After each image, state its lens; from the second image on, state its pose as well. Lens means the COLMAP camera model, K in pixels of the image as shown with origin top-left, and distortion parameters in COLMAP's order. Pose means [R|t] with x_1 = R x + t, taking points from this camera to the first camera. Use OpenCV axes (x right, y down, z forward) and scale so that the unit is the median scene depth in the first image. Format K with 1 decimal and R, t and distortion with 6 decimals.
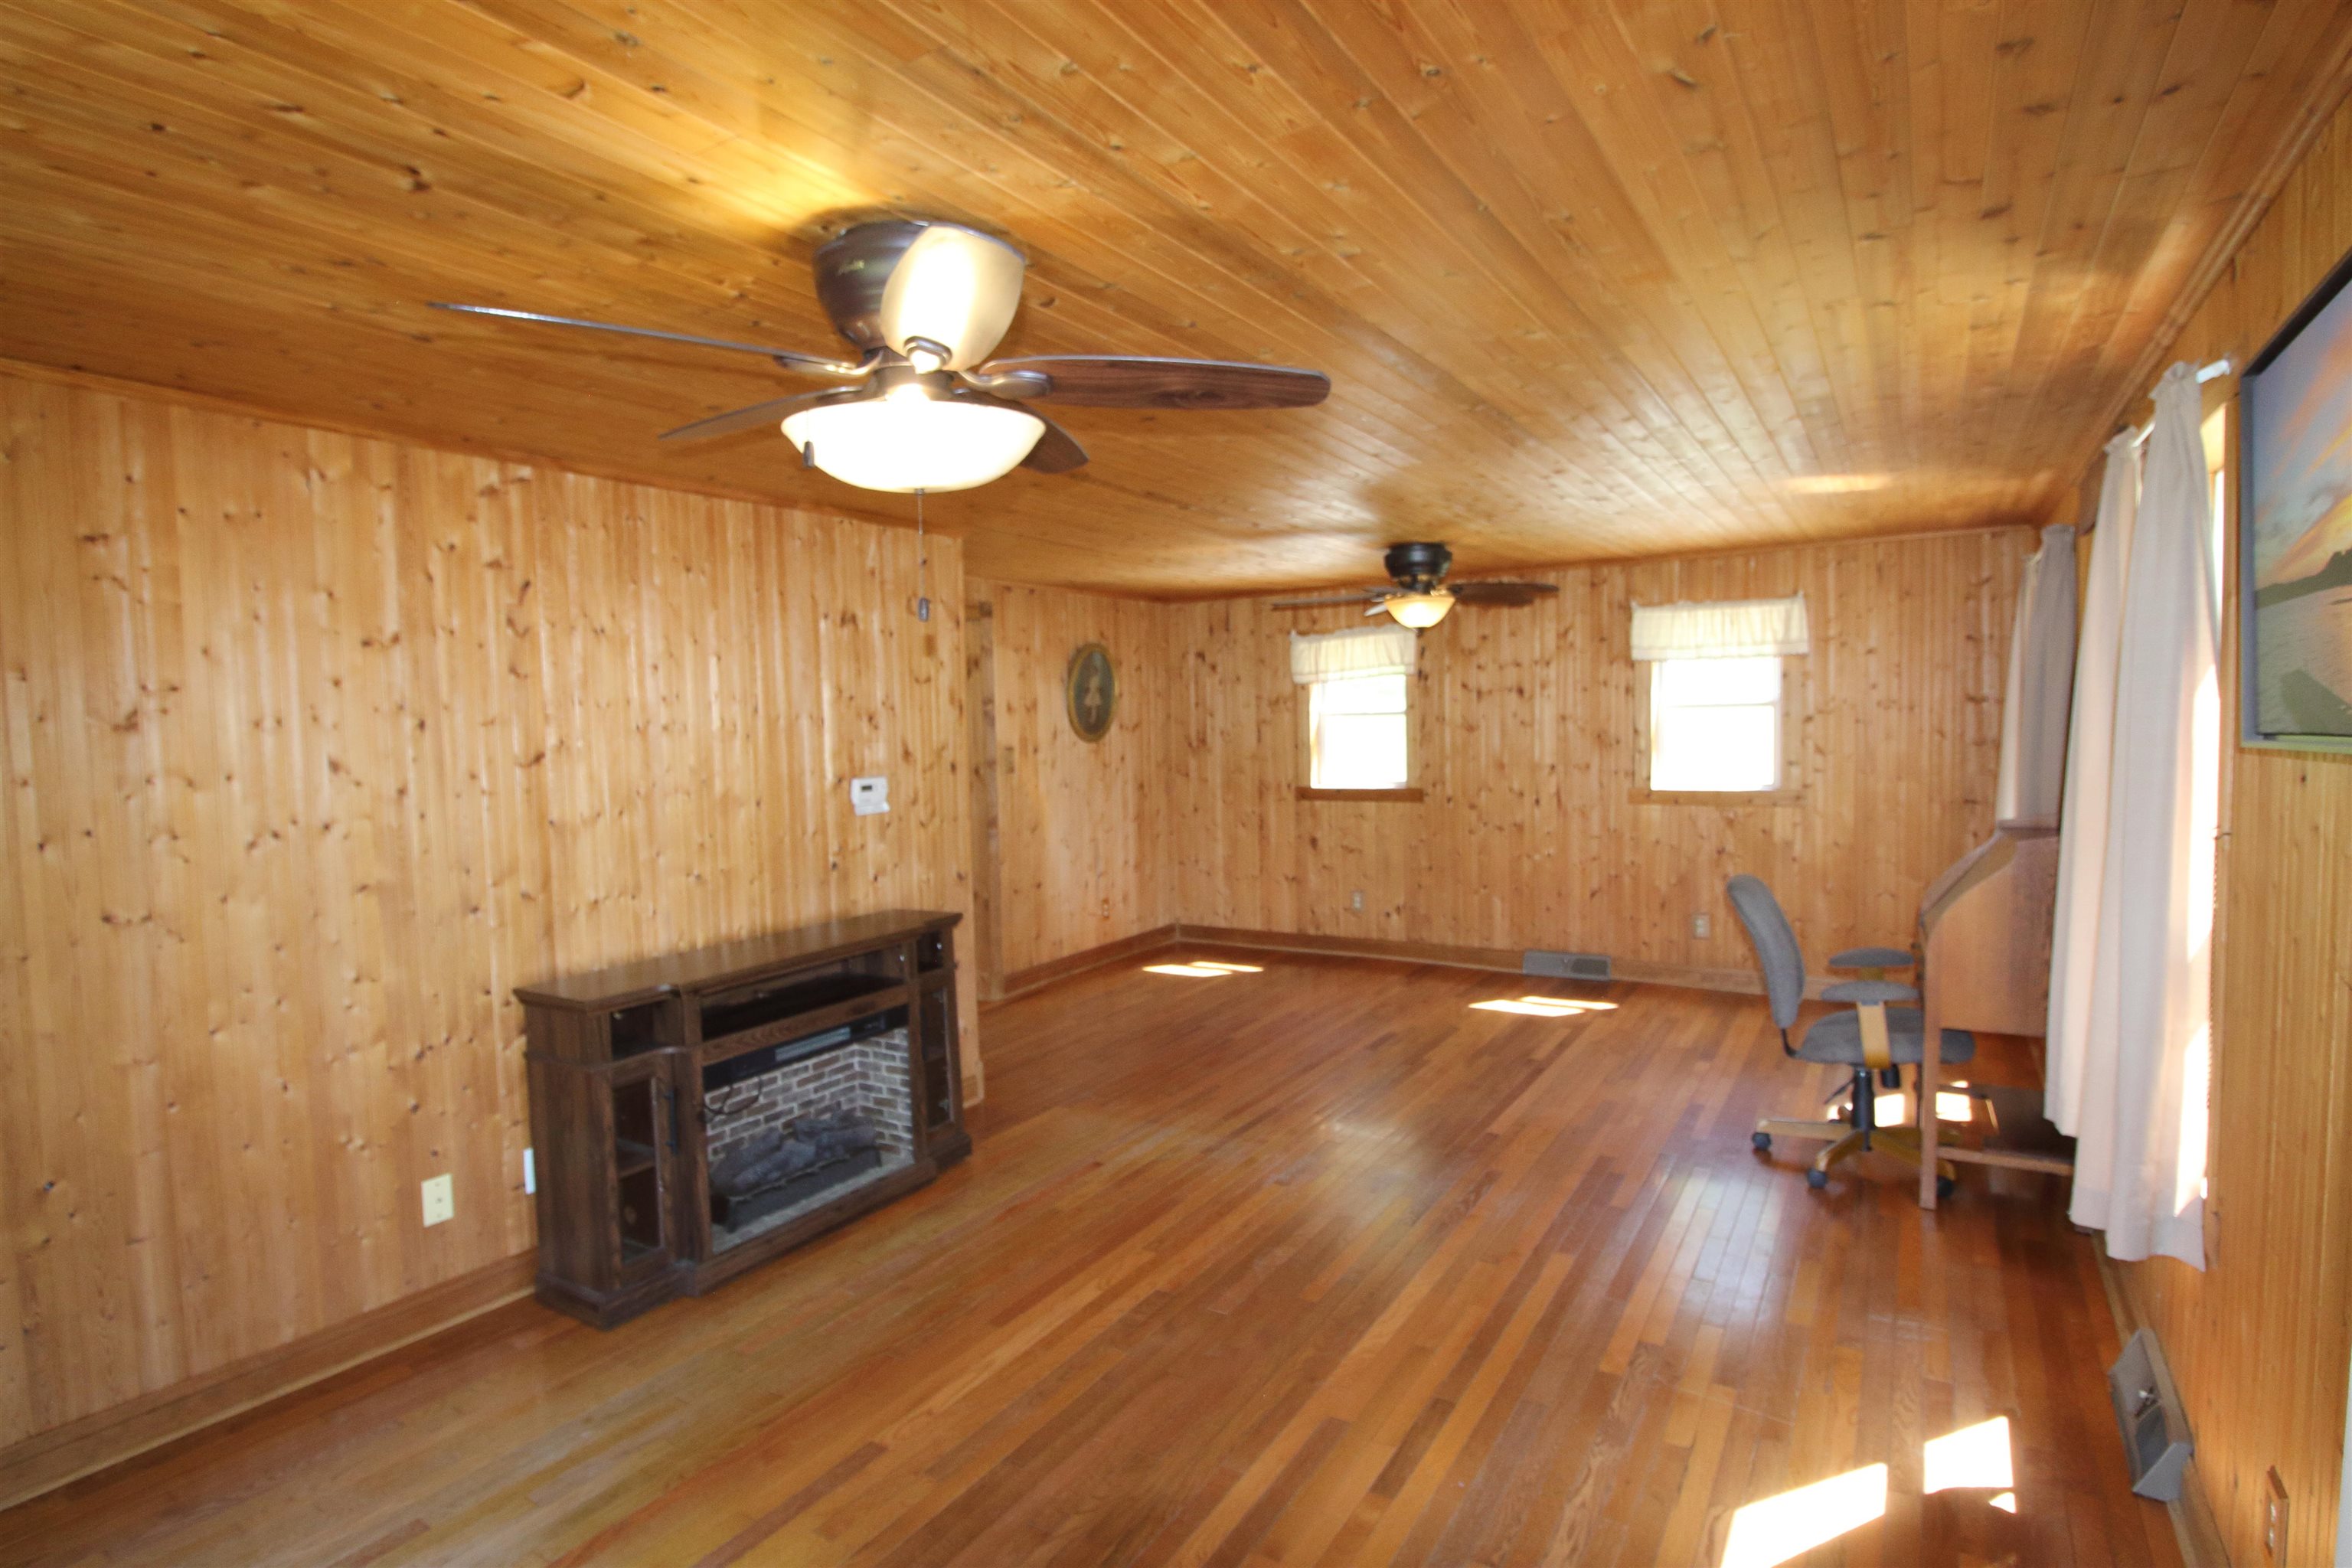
lens RADIAL K [[1198.0, 0, 1173.9], [0, 1198.0, 793.4], [0, 0, 1]] dist [-0.011709, -0.000781]
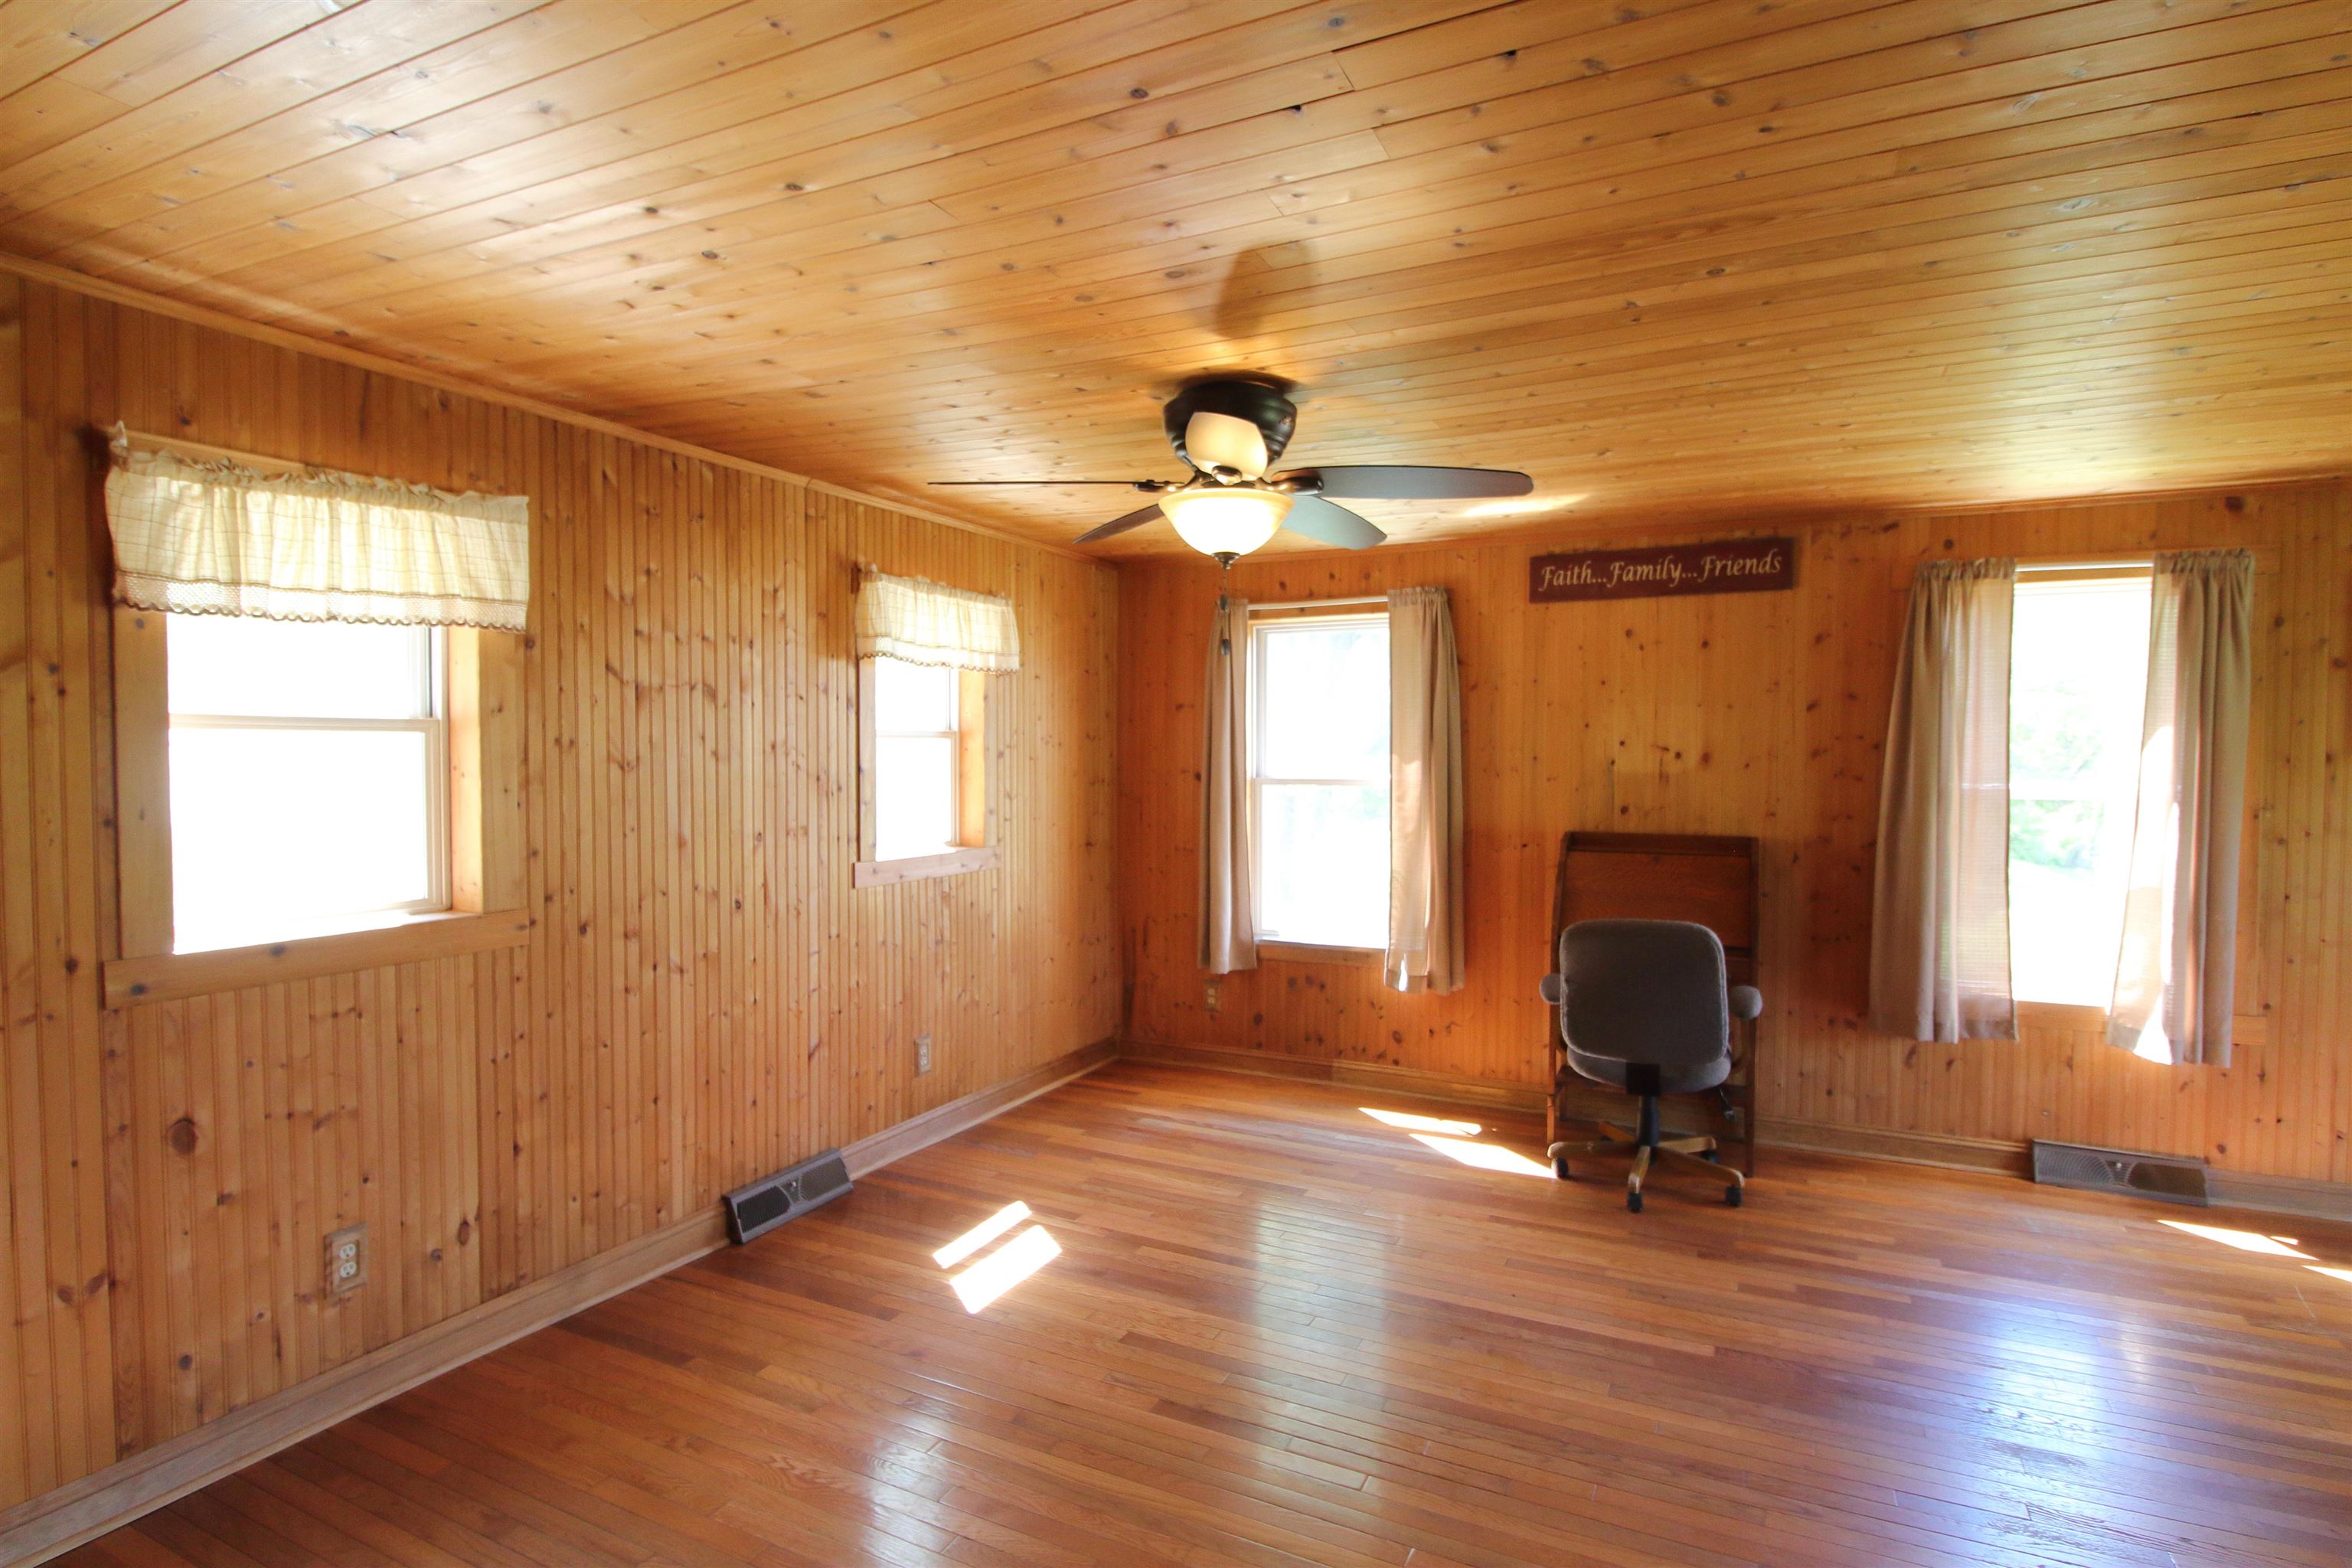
lens RADIAL K [[1198.0, 0, 1171.1], [0, 1198.0, 781.5], [0, 0, 1]] dist [-0.011709, -0.000781]
pose [[-0.108115, -0.005609, 0.994123, -0.239088], [0.059072, 0.998181, 0.012056, -0.042680], [-0.992382, 0.060028, -0.107587, 0.872710]]
